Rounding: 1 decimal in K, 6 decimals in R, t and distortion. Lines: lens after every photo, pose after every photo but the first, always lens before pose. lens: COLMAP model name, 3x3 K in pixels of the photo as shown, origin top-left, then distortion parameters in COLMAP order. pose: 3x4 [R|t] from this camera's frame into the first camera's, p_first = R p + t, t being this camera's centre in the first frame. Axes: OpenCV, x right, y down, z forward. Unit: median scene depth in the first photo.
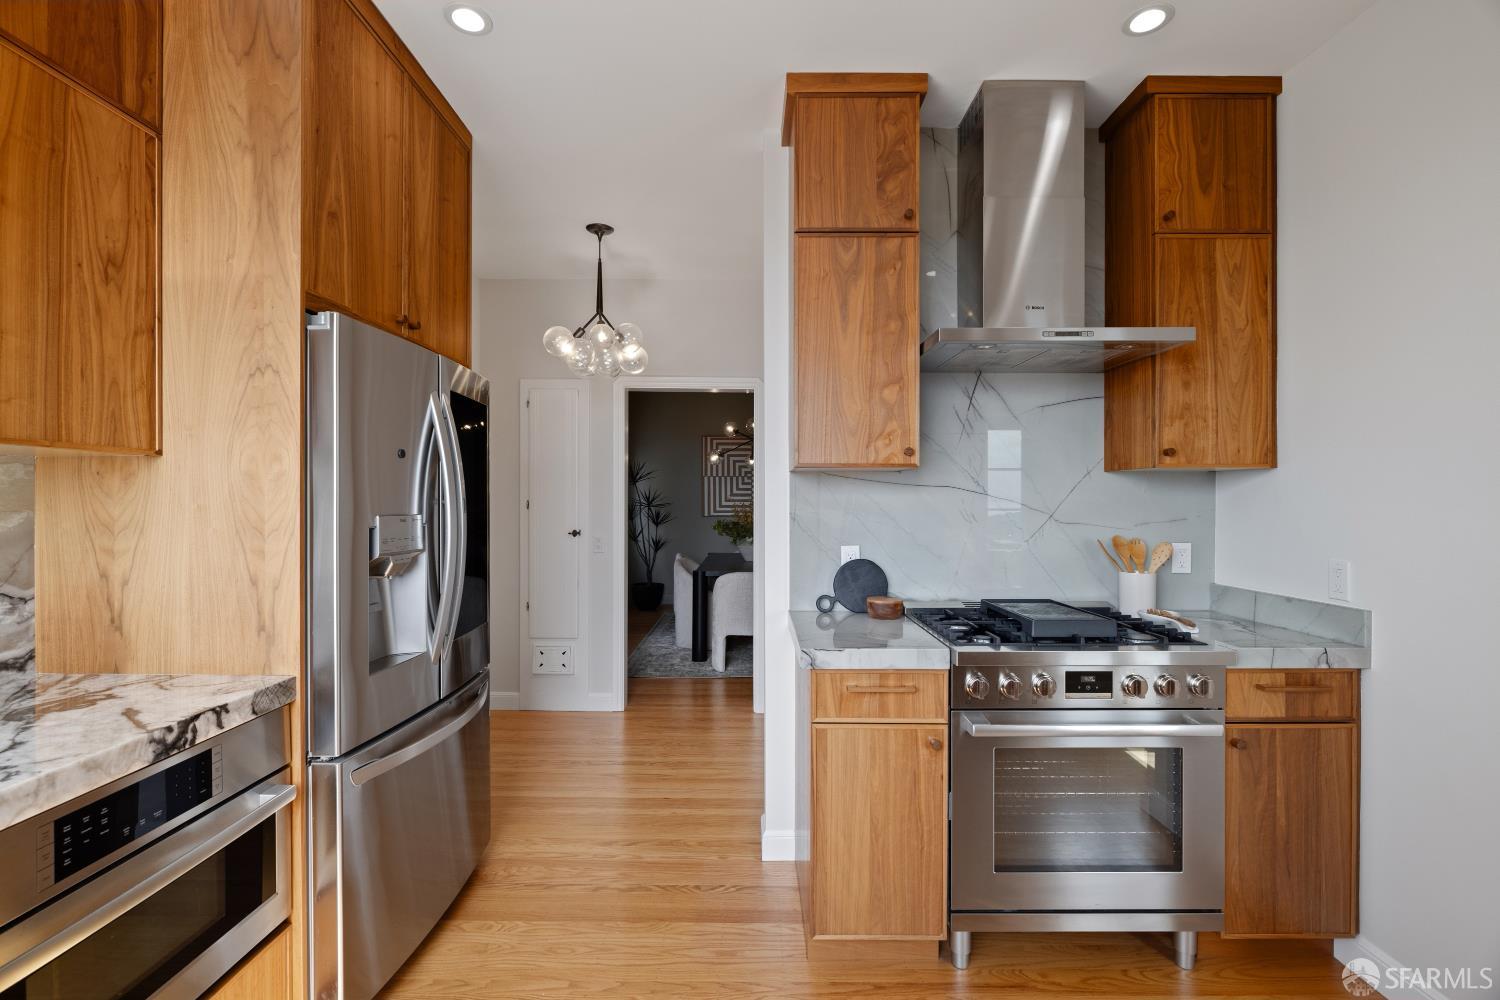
lens RADIAL K [[661.3, 0, 750.0], [0, 661.3, 500.0], [0, 0, 1]] dist [-0.002391, 0.000514]
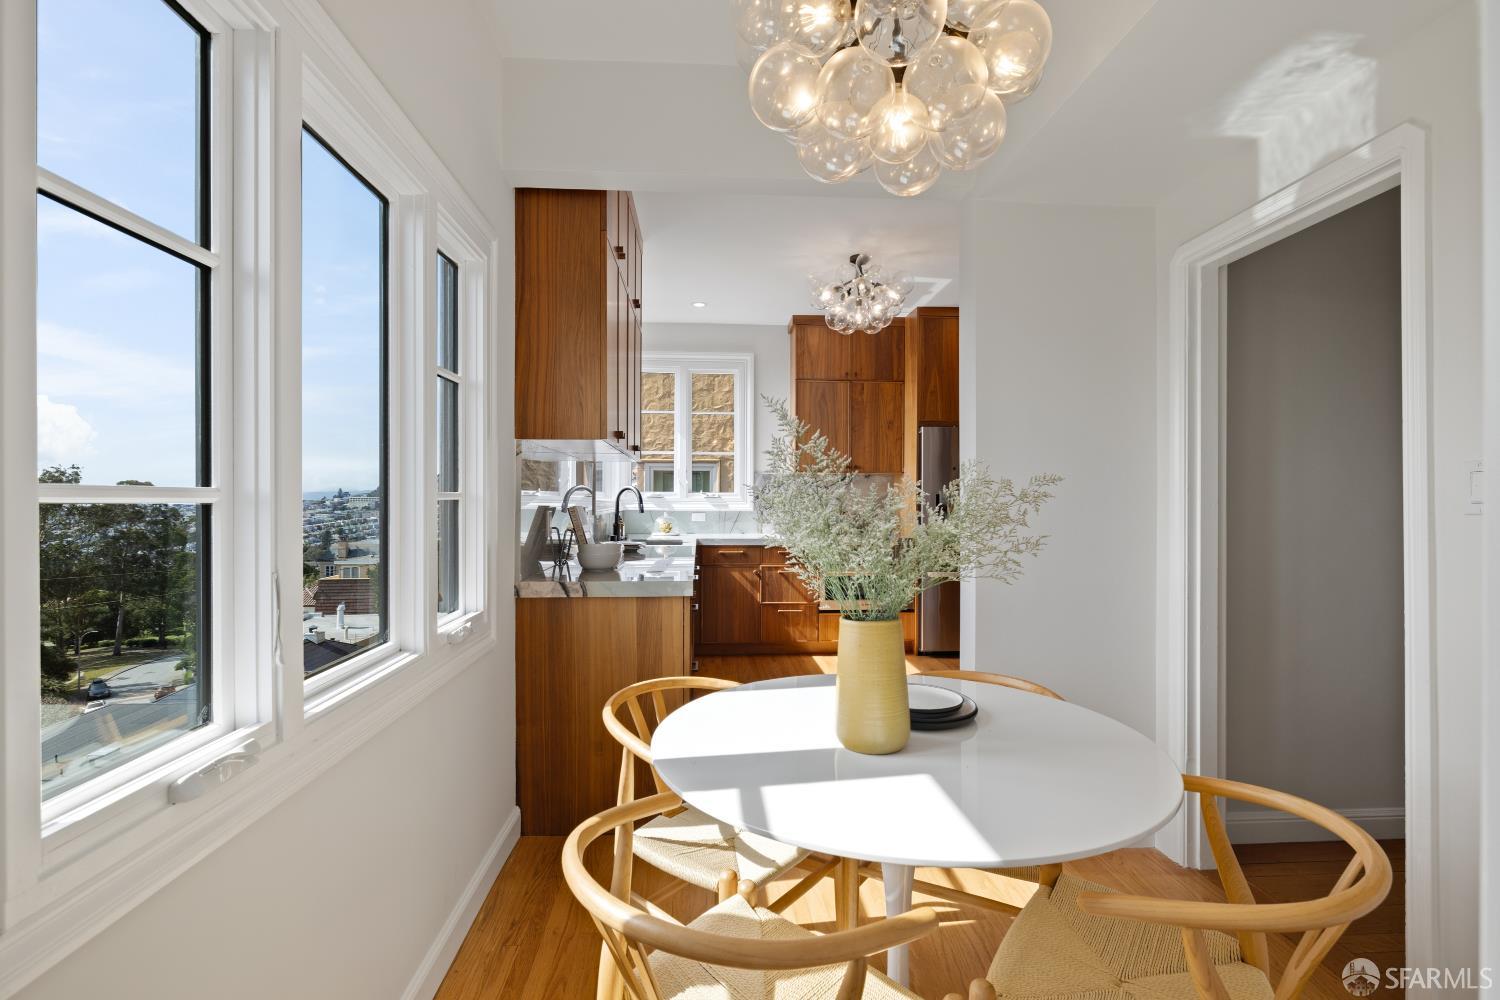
lens RADIAL K [[715.3, 0, 745.5], [0, 715.3, 498.7], [0, 0, 1]] dist [-0.000648, 0.000232]
pose [[0.072317, 0.001212, -0.997381, 2.626009], [-0.004690, 0.999989, 0.000875, 0.064171], [0.997371, 0.004615, 0.072322, -0.104577]]
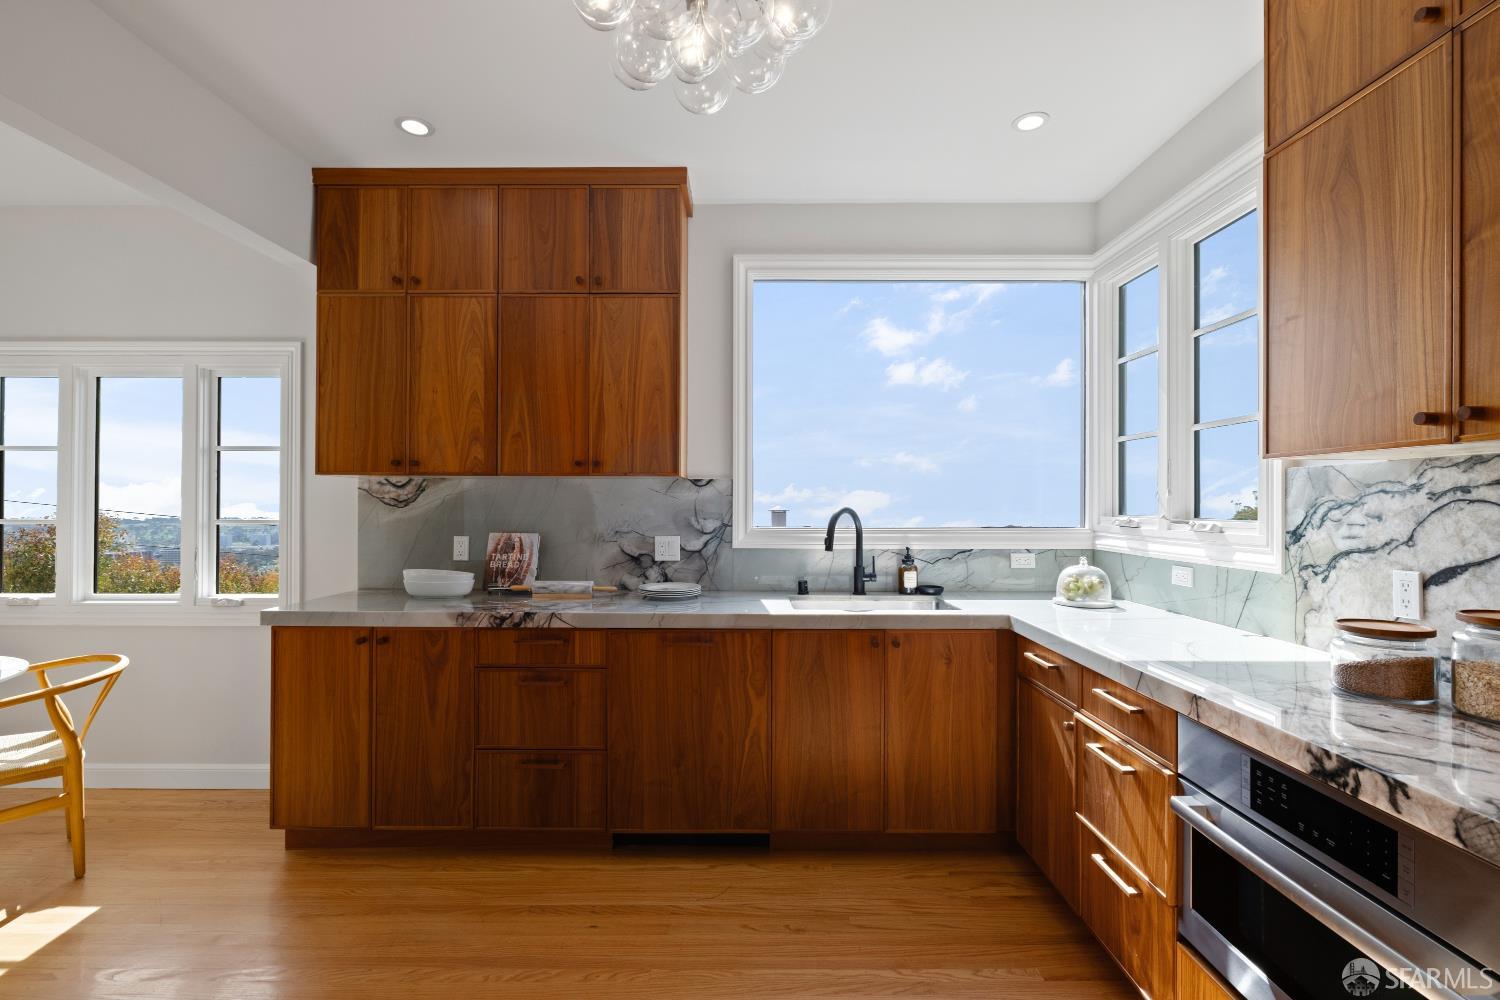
lens RADIAL K [[677.9, 0, 743.1], [0, 677.9, 499.5], [0, 0, 1]] dist [-0.000592, 0.000388]
pose [[-0.999988, -0.002363, 0.004278, -0.060793], [-0.002379, 0.999990, -0.003716, 0.003256], [-0.004270, -0.003726, -0.999984, 1.395553]]
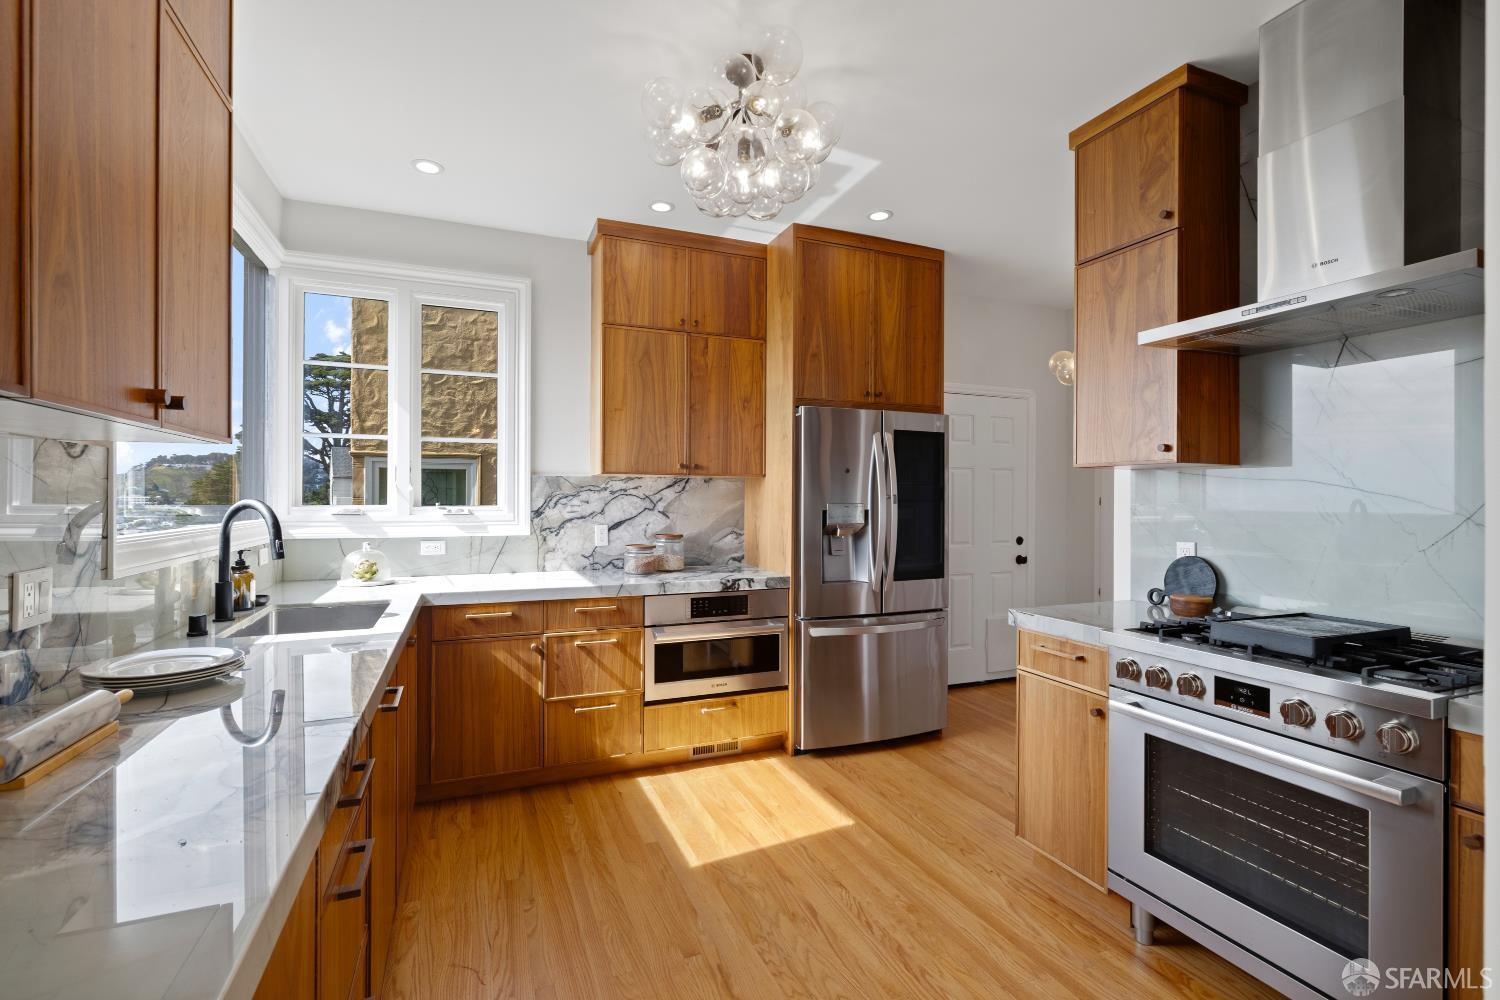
lens RADIAL K [[677.9, 0, 743.1], [0, 677.9, 499.5], [0, 0, 1]] dist [-0.000592, 0.000388]
pose [[0.381571, 0.004327, -0.924330, 1.215862], [-0.005076, 0.999984, 0.002585, 0.007567], [0.924326, 0.003706, 0.381586, 0.004184]]
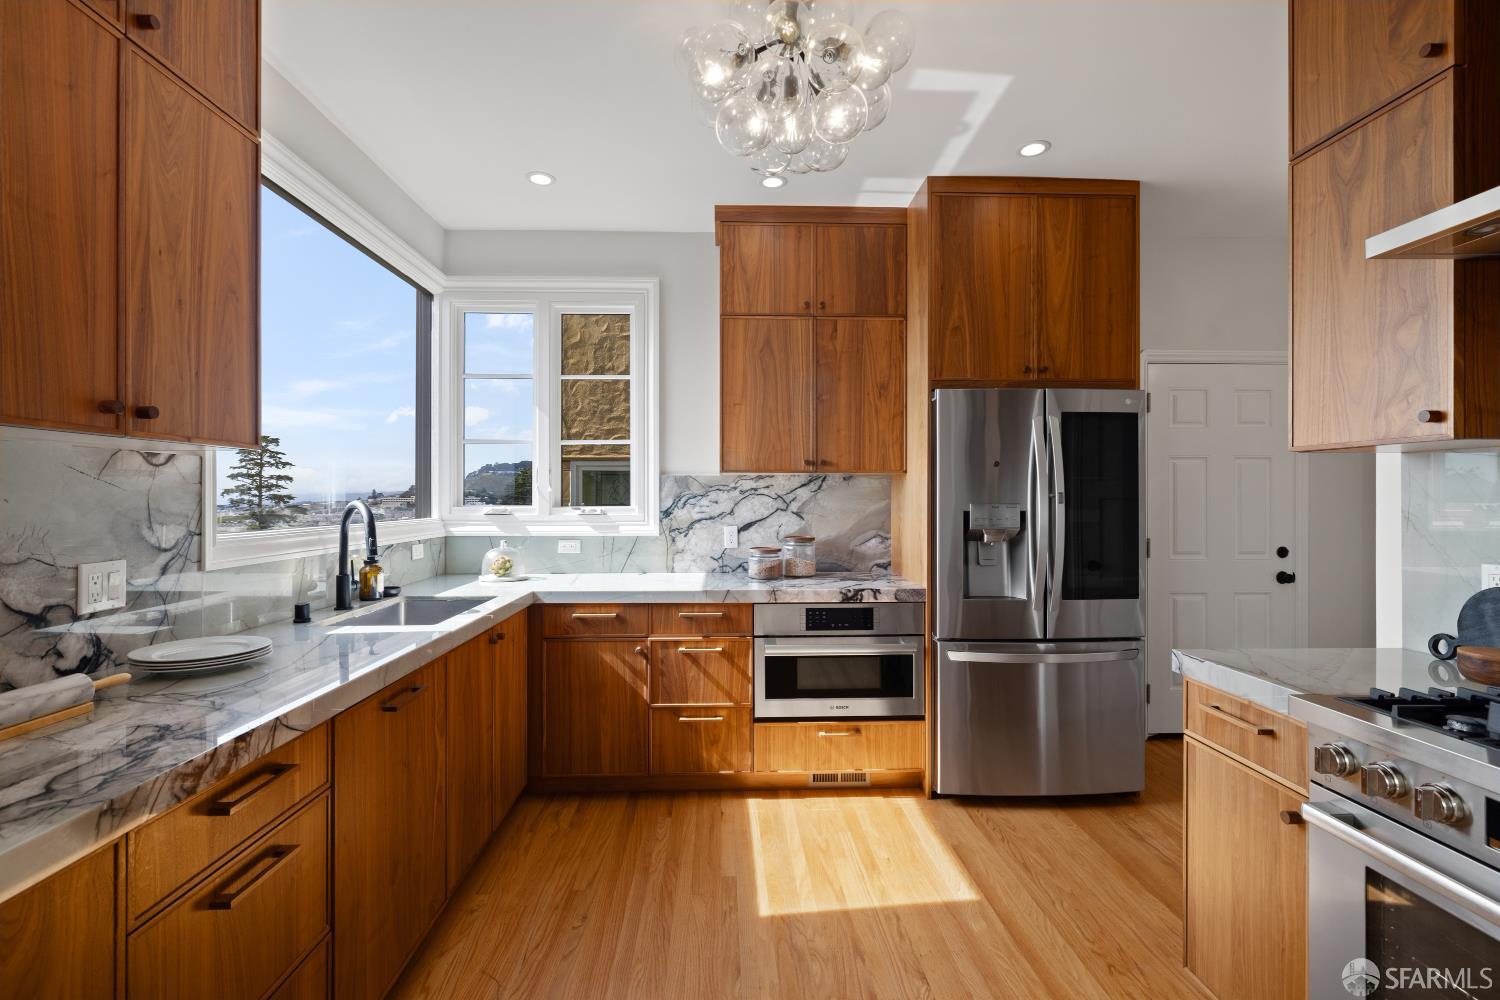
lens RADIAL K [[680.7, 0, 742.3], [0, 680.7, 496.5], [0, 0, 1]] dist [0.000090, 0.000425]
pose [[0.034708, 0.000068, -0.999397, 1.122802], [-0.000771, 1.000000, 0.000041, 0.006177], [0.999397, 0.000769, 0.034708, 0.383733]]
